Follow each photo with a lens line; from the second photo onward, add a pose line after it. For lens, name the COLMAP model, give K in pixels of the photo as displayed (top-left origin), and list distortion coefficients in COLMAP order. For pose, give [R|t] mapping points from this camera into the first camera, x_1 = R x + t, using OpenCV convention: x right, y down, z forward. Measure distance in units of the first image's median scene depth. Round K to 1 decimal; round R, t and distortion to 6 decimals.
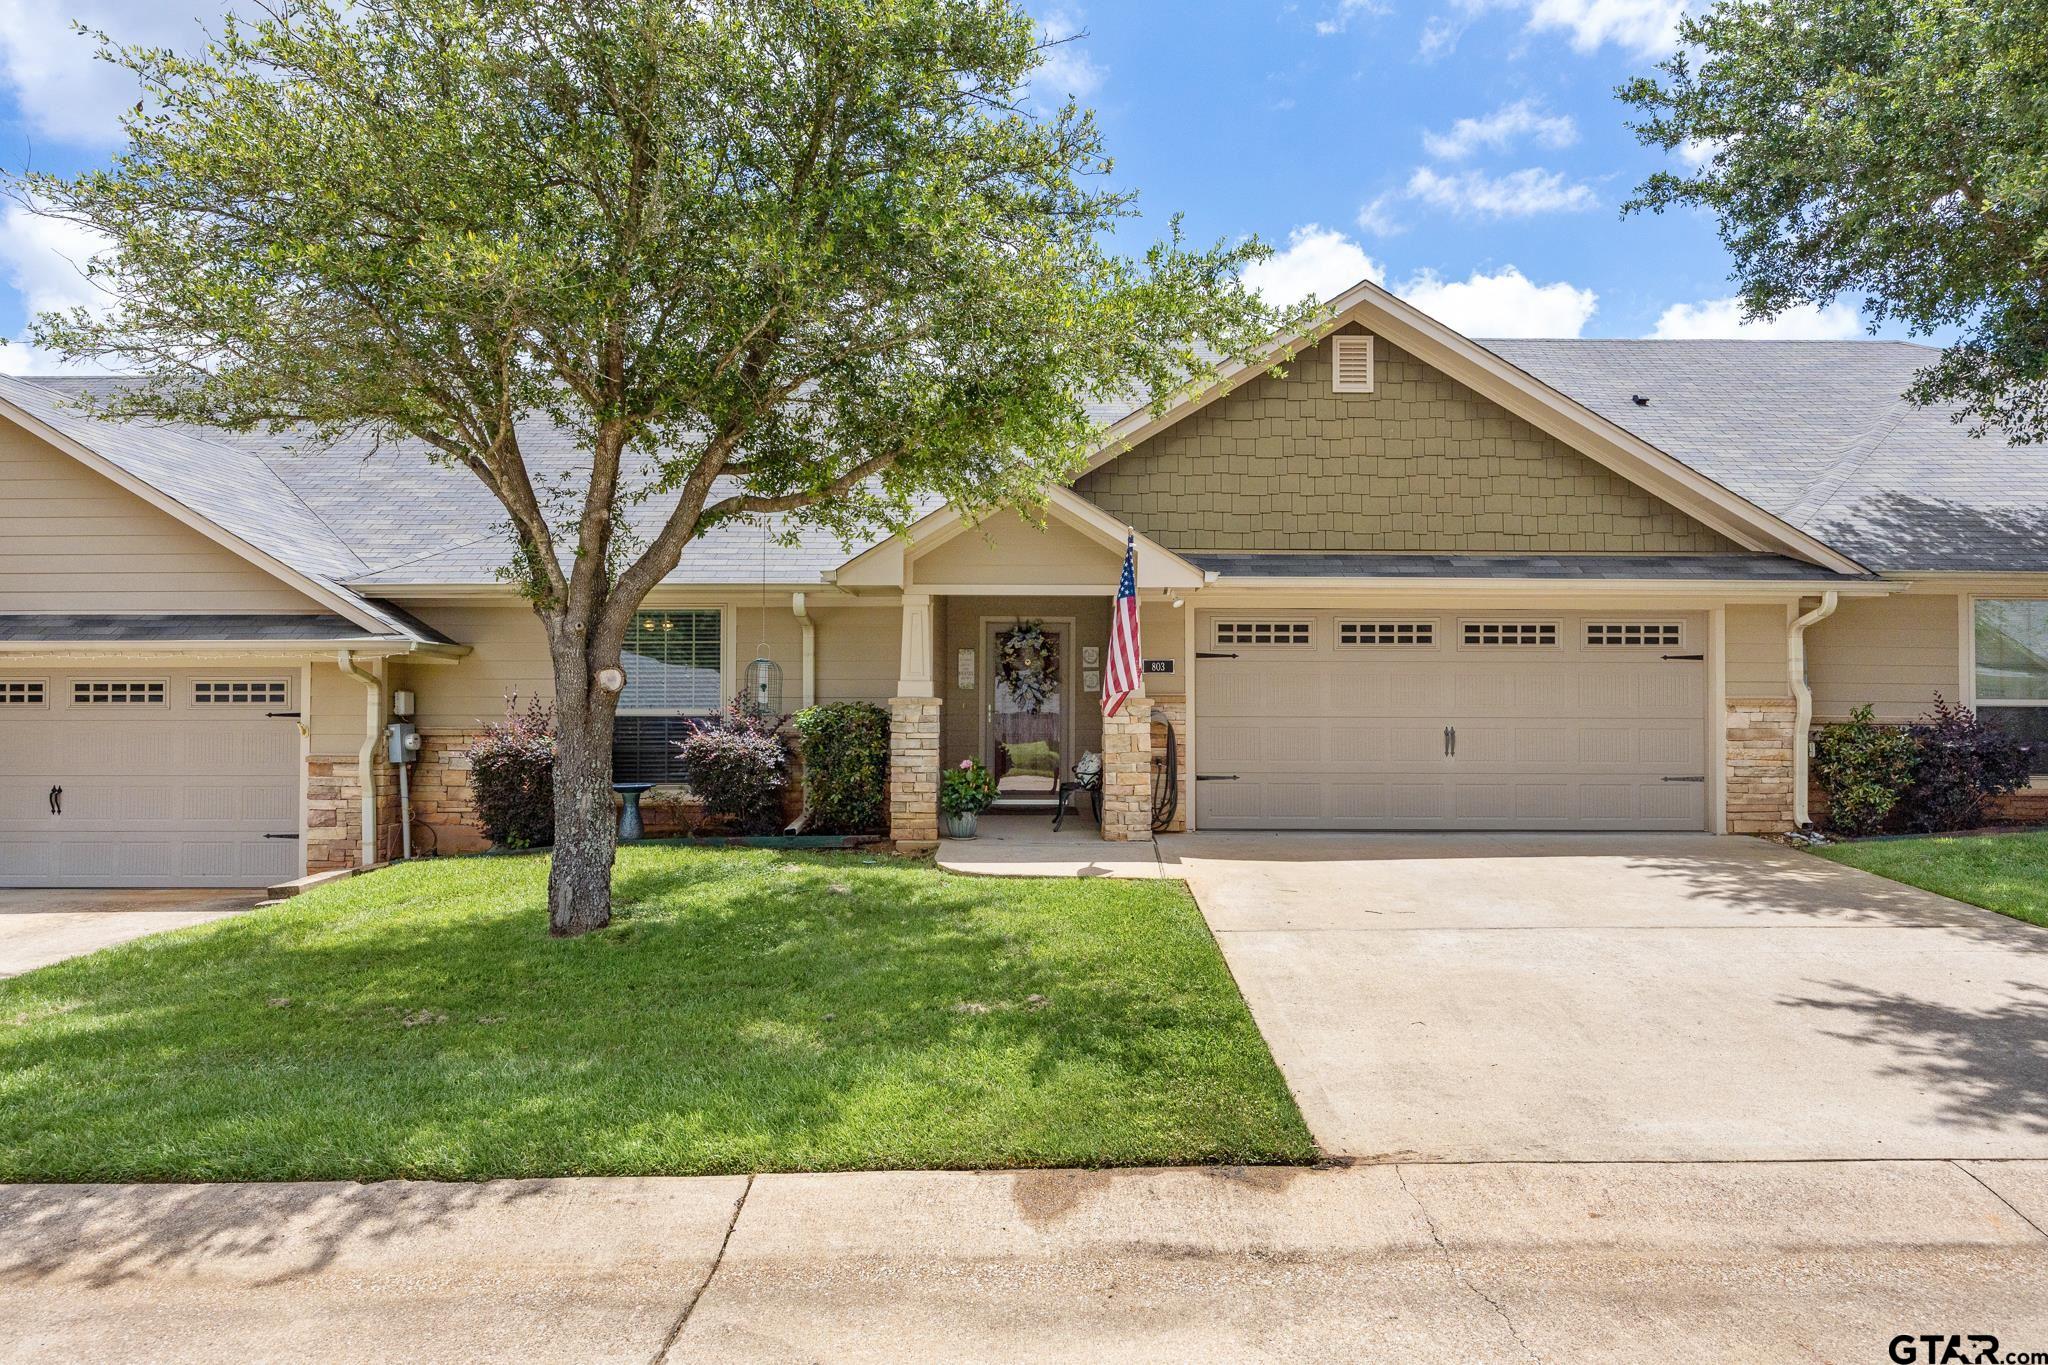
lens RADIAL K [[1311.3, 0, 1029.5], [0, 1311.3, 684.7], [0, 0, 1]] dist [0.001315, -0.001088]
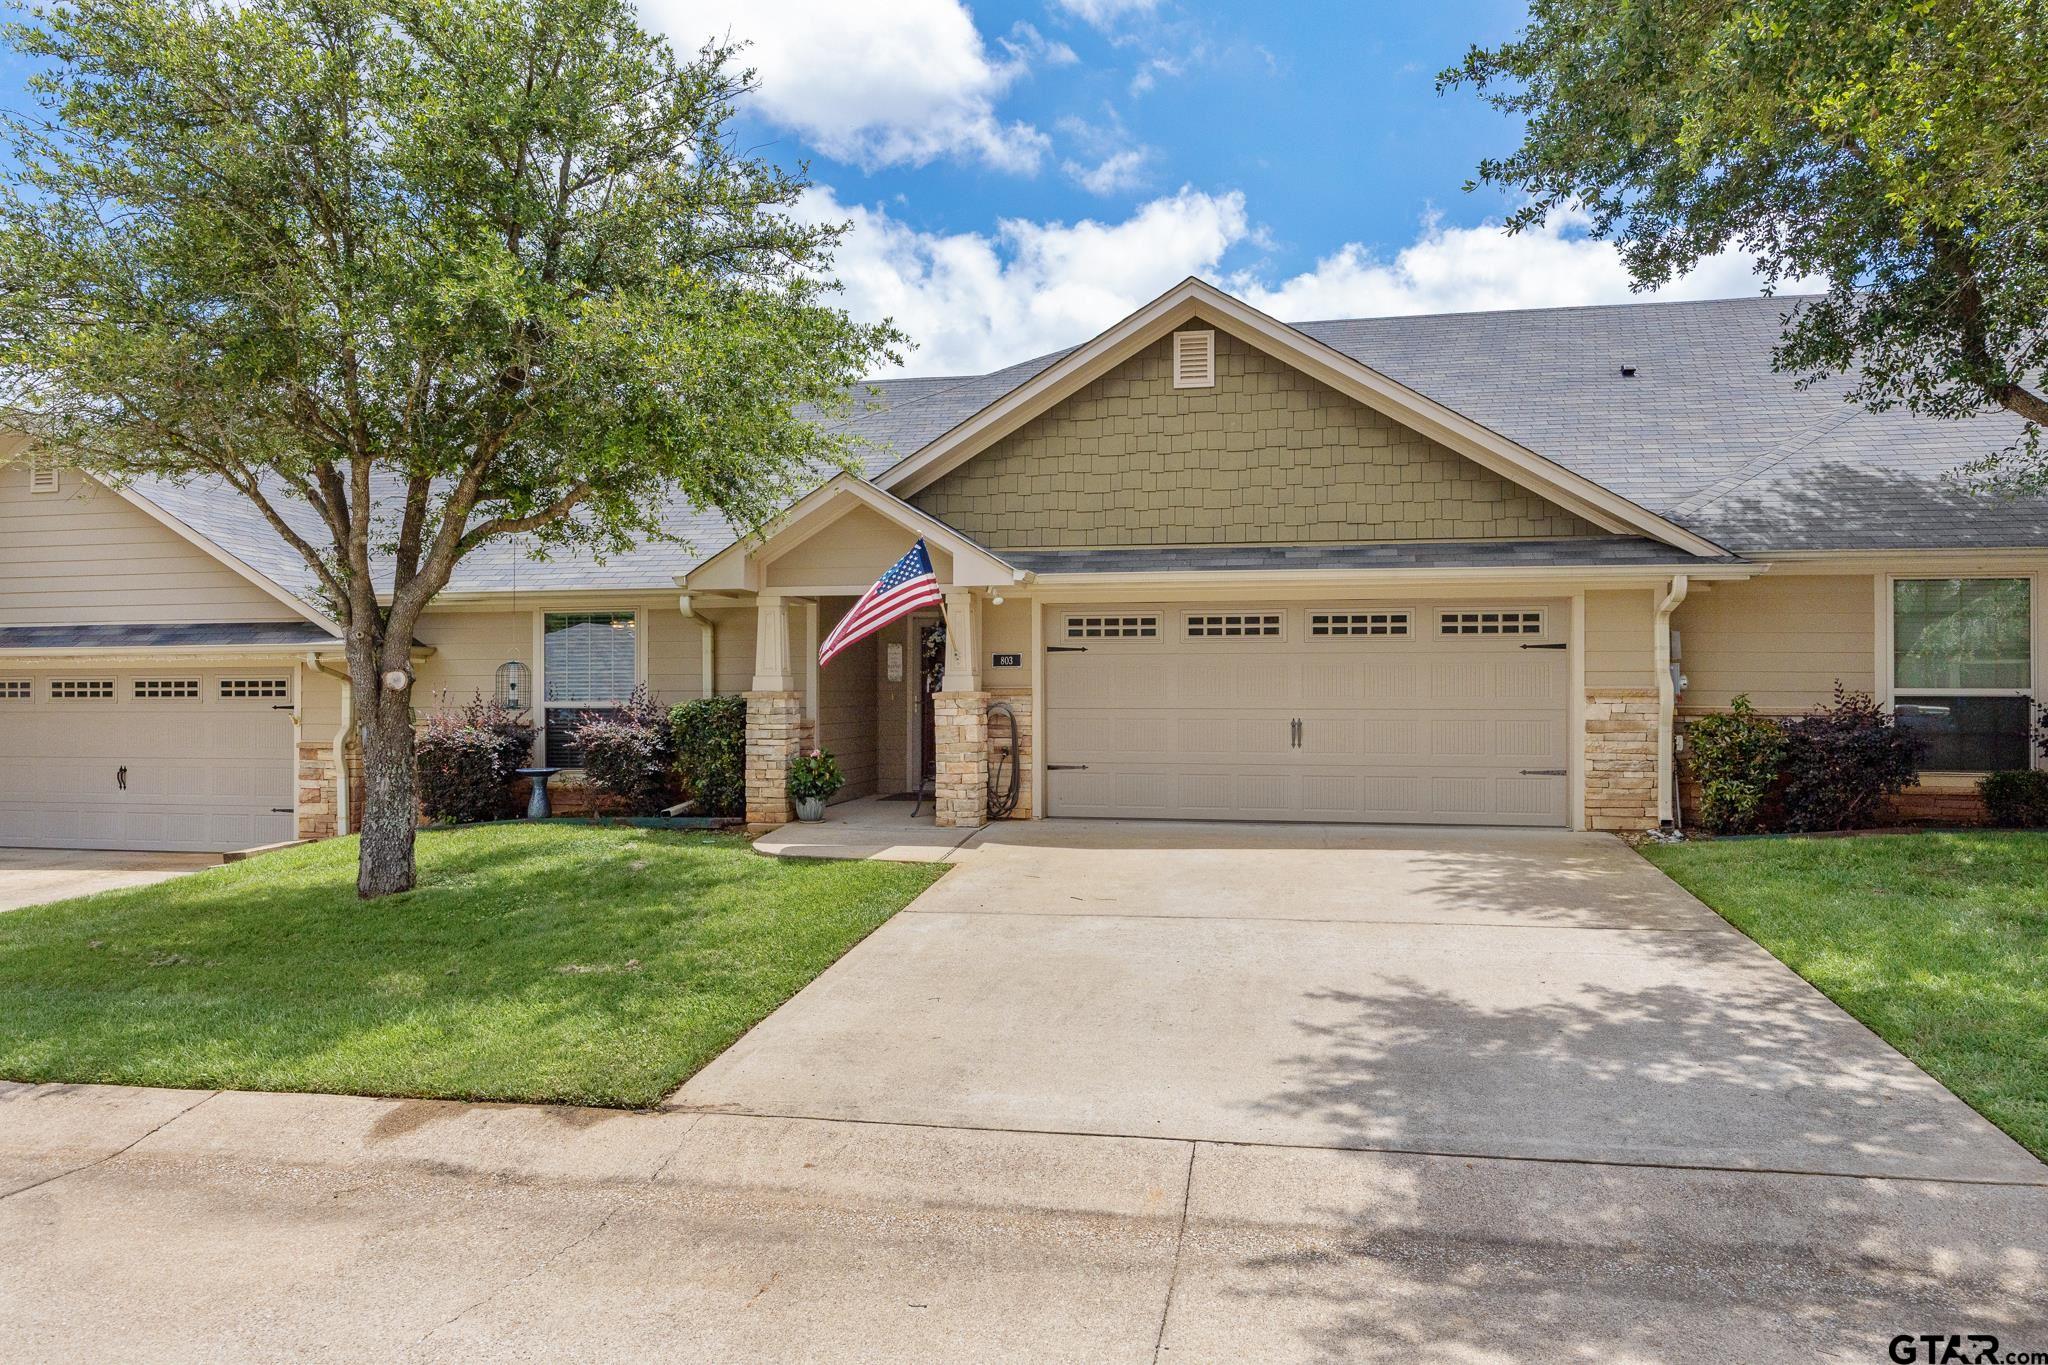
lens RADIAL K [[1311.3, 0, 1012.7], [0, 1311.3, 683.2], [0, 0, 1]] dist [0.001315, -0.001088]
pose [[0.979889, -0.004695, -0.199487, 0.318861], [0.006883, 0.999924, 0.010276, -0.006454], [0.199424, -0.011442, 0.979847, -0.021680]]
